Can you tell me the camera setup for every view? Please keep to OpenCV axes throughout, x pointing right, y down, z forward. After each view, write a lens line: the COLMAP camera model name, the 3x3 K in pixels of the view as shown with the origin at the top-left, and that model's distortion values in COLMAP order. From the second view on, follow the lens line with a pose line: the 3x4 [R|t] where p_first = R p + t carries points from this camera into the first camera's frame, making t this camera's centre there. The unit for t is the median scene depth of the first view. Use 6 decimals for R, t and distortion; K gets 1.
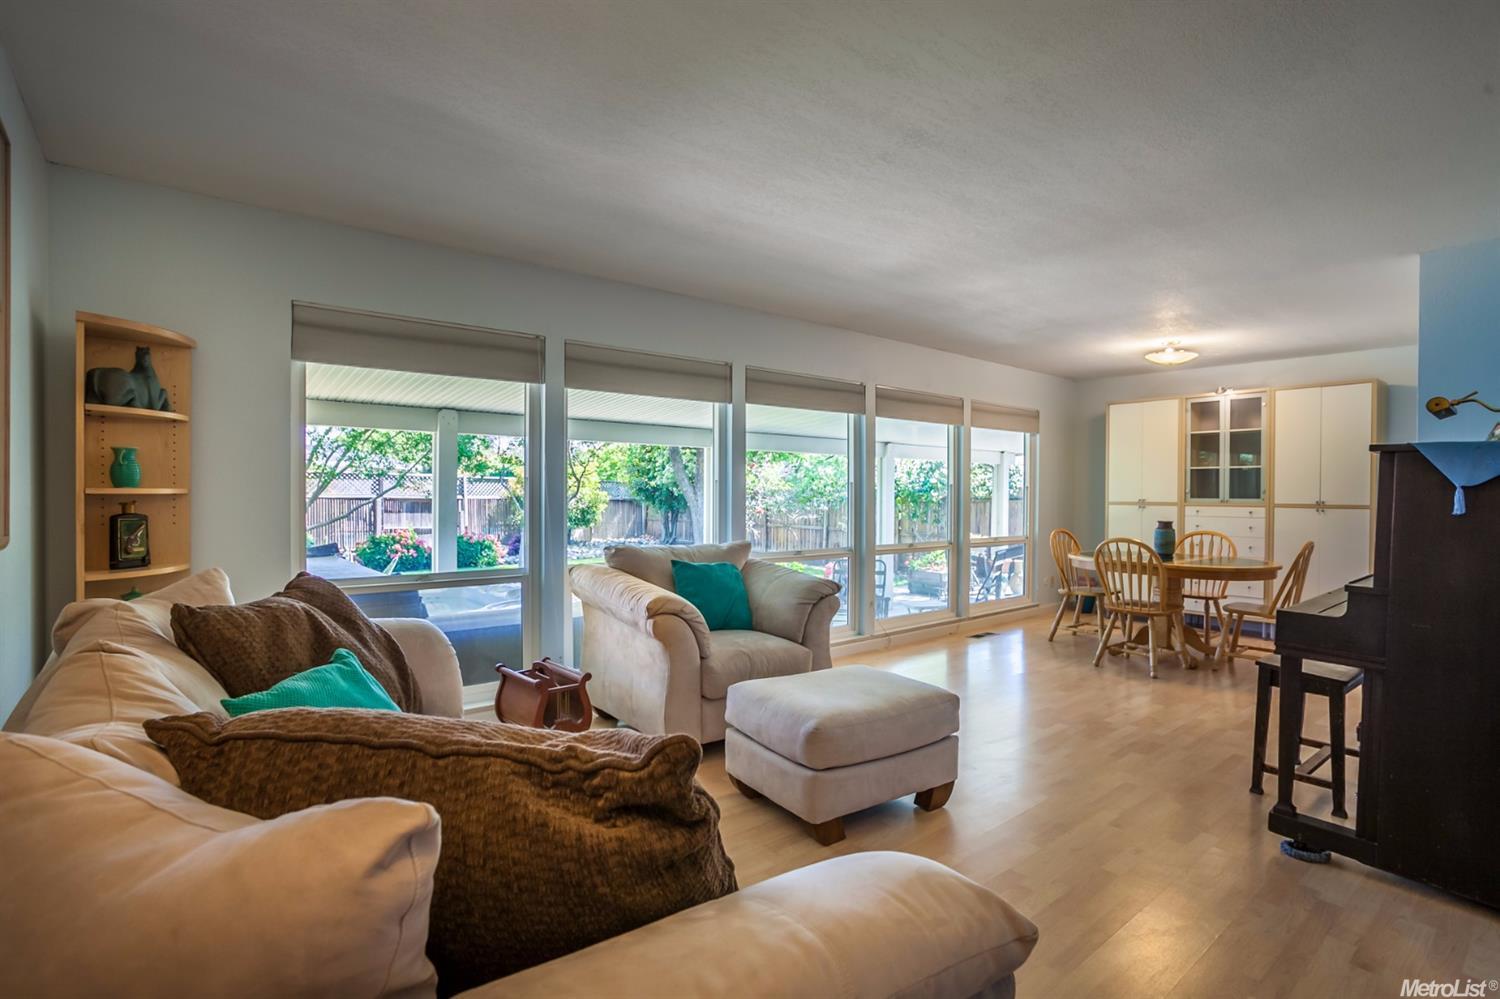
lens RADIAL K [[734.2, 0, 743.5], [0, 734.2, 494.4], [0, 0, 1]] dist [-0.040975, 0.005325]
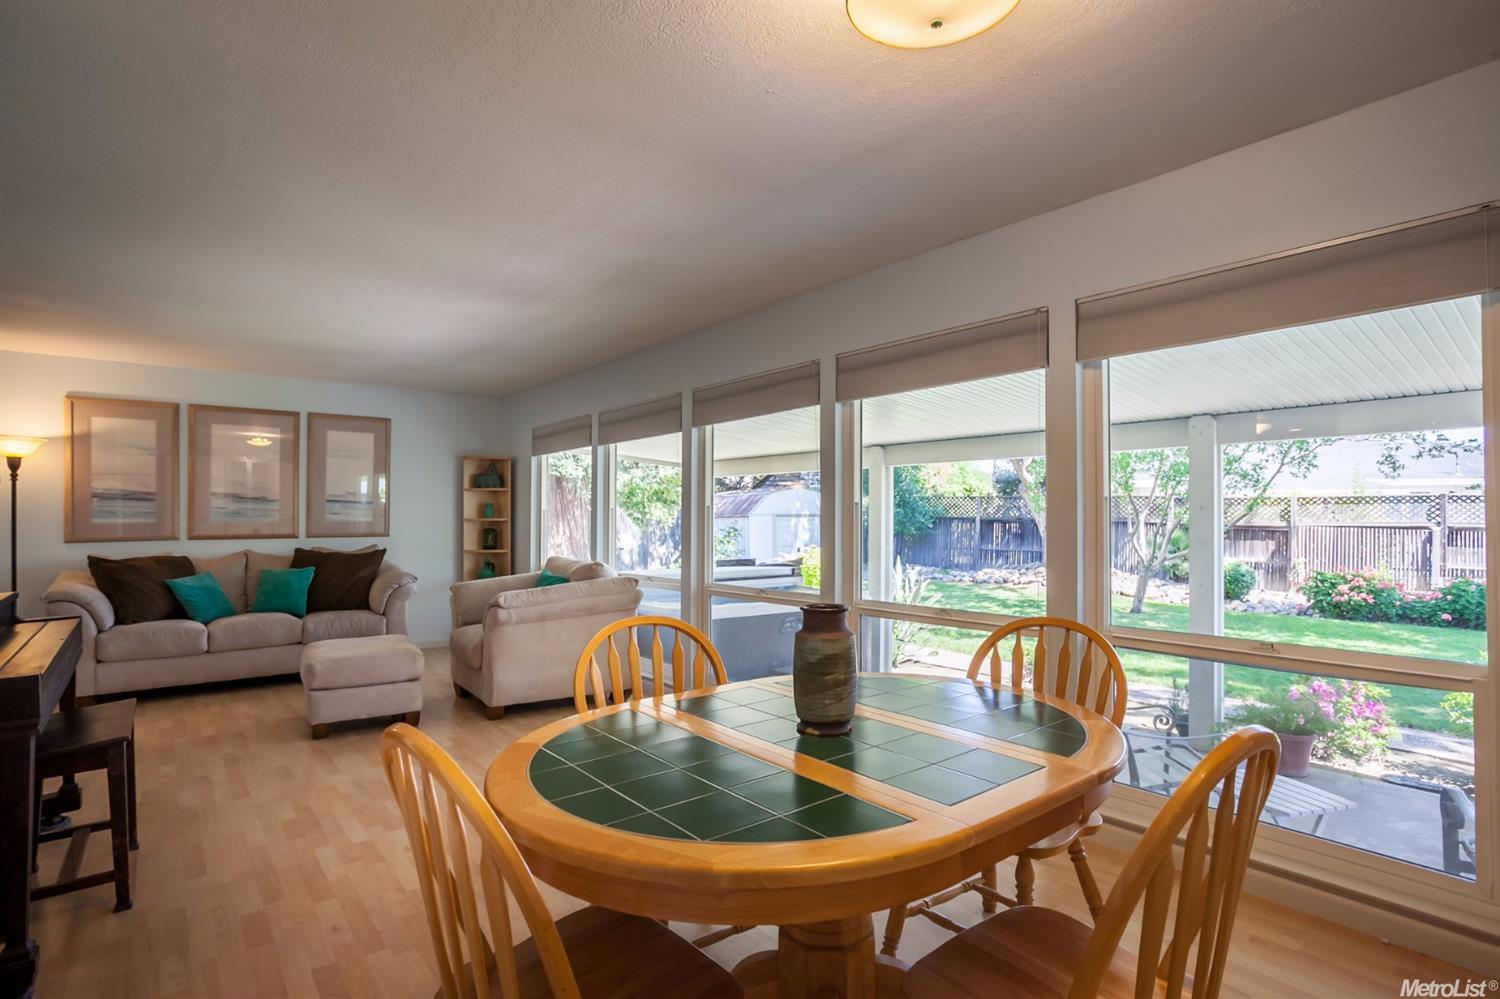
lens RADIAL K [[734.2, 0, 742.6], [0, 734.2, 505.8], [0, 0, 1]] dist [-0.040975, 0.005325]
pose [[0.009708, -0.010542, -0.999897, 1.055018], [-0.010599, 0.999887, -0.010645, -0.005645], [0.999897, 0.010701, 0.009595, 1.143131]]
